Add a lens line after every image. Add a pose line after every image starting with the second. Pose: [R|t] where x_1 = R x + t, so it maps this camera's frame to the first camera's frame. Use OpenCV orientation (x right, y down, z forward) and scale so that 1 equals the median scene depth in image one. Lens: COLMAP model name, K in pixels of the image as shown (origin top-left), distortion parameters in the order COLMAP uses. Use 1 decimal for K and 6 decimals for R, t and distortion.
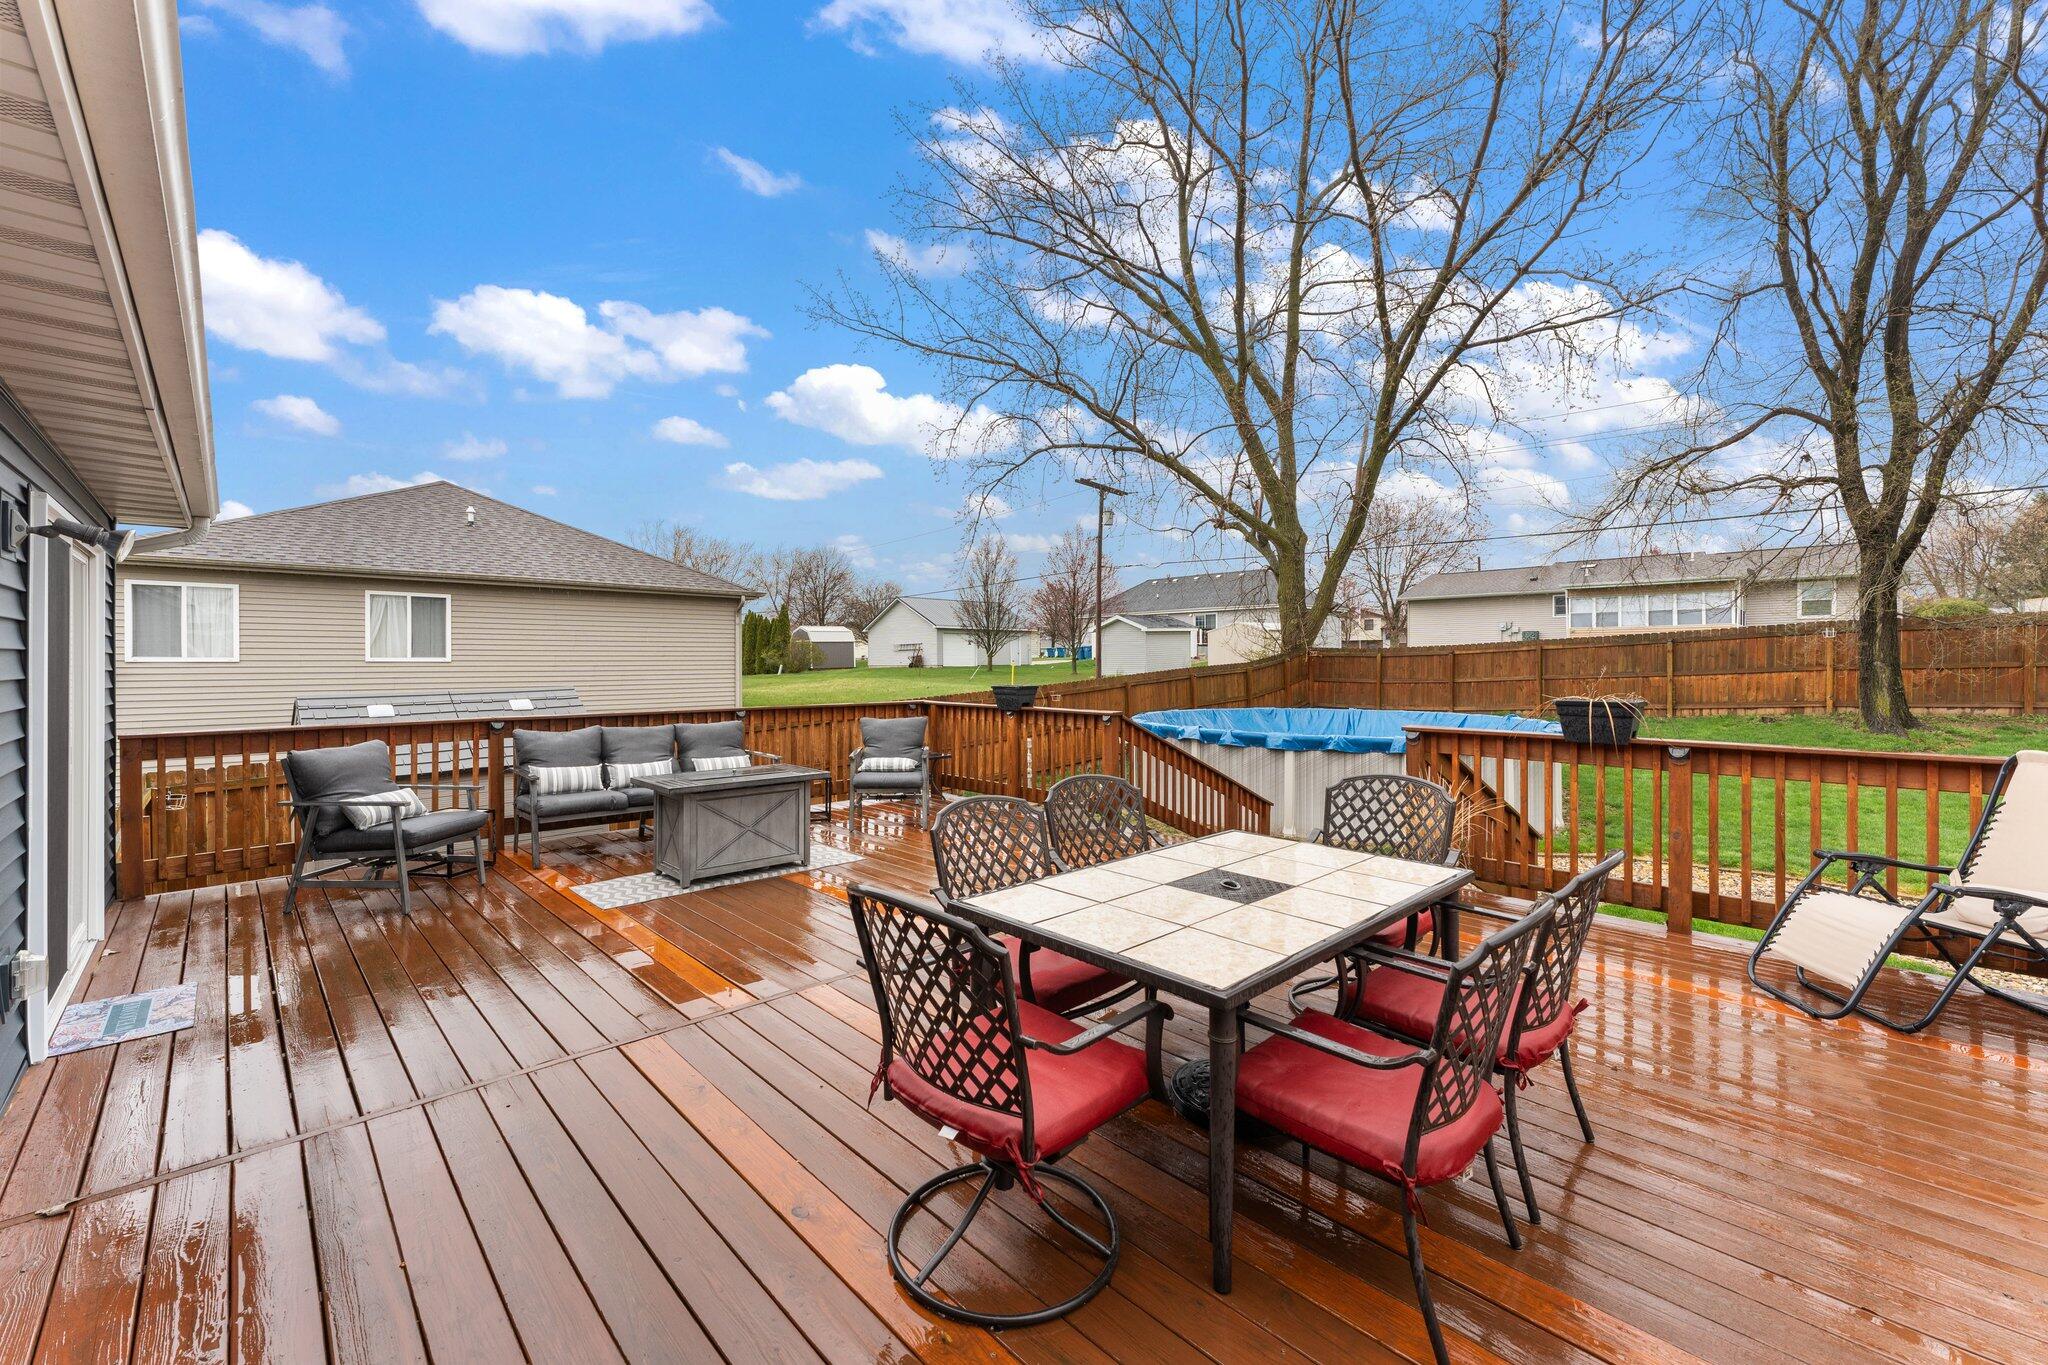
lens RADIAL K [[824.9, 0, 1020.7], [0, 824.9, 666.0], [0, 0, 1]] dist [0.001040, 0.000167]
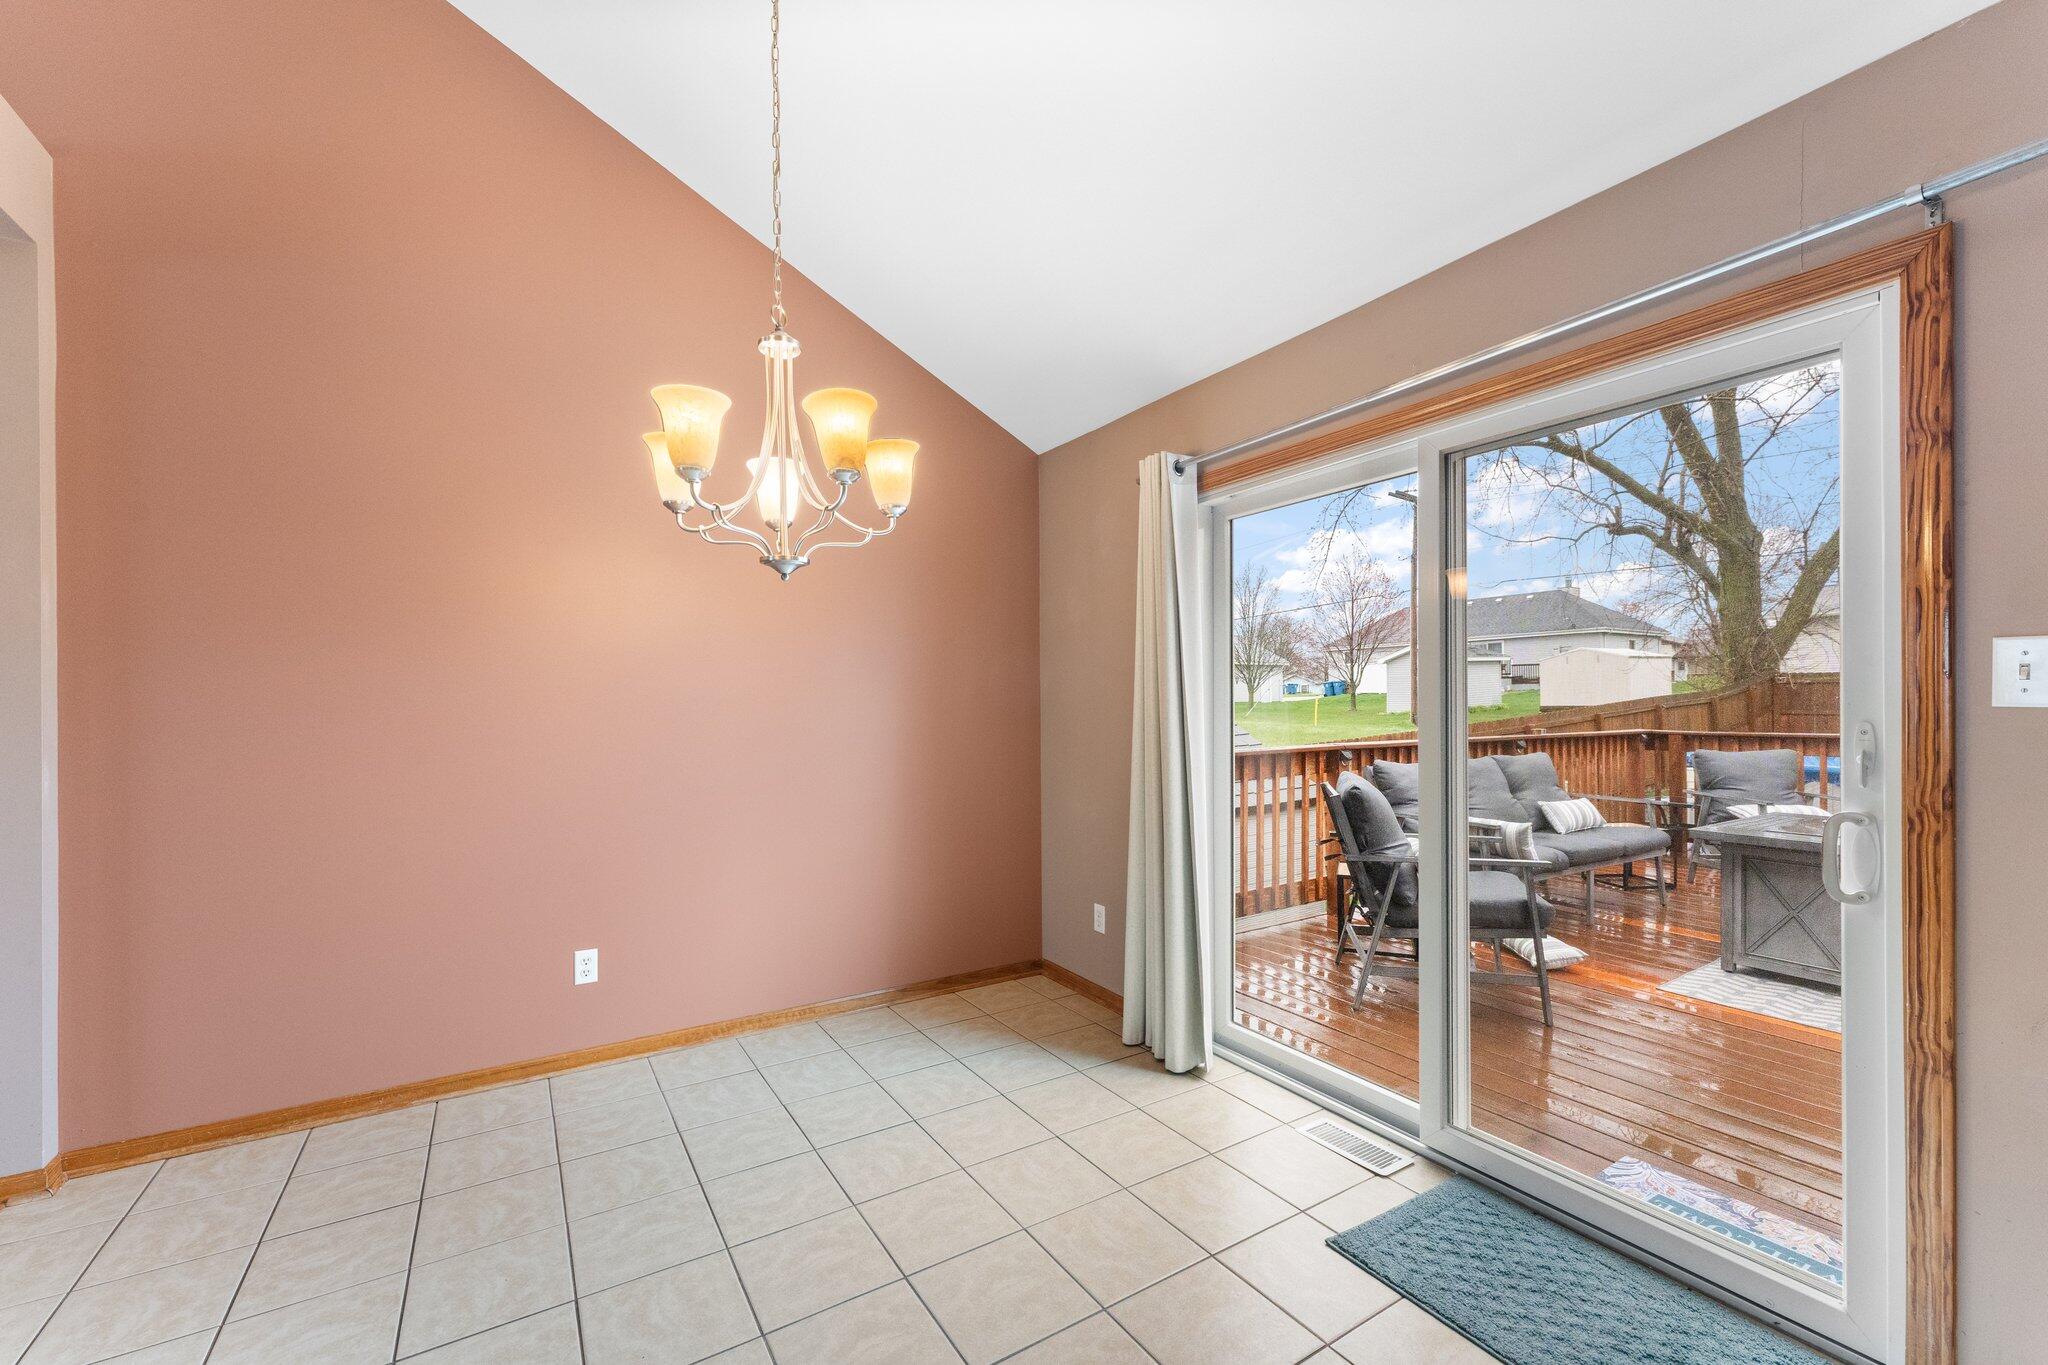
lens RADIAL K [[829.1, 0, 1013.0], [0, 829.1, 704.5], [0, 0, 1]] dist [0.001809, 0.000391]
pose [[0.977606, -0.007719, -0.210302, -0.256098], [0.007174, 0.999969, -0.003356, 0.008105], [0.210321, 0.001772, 0.977631, 0.057487]]
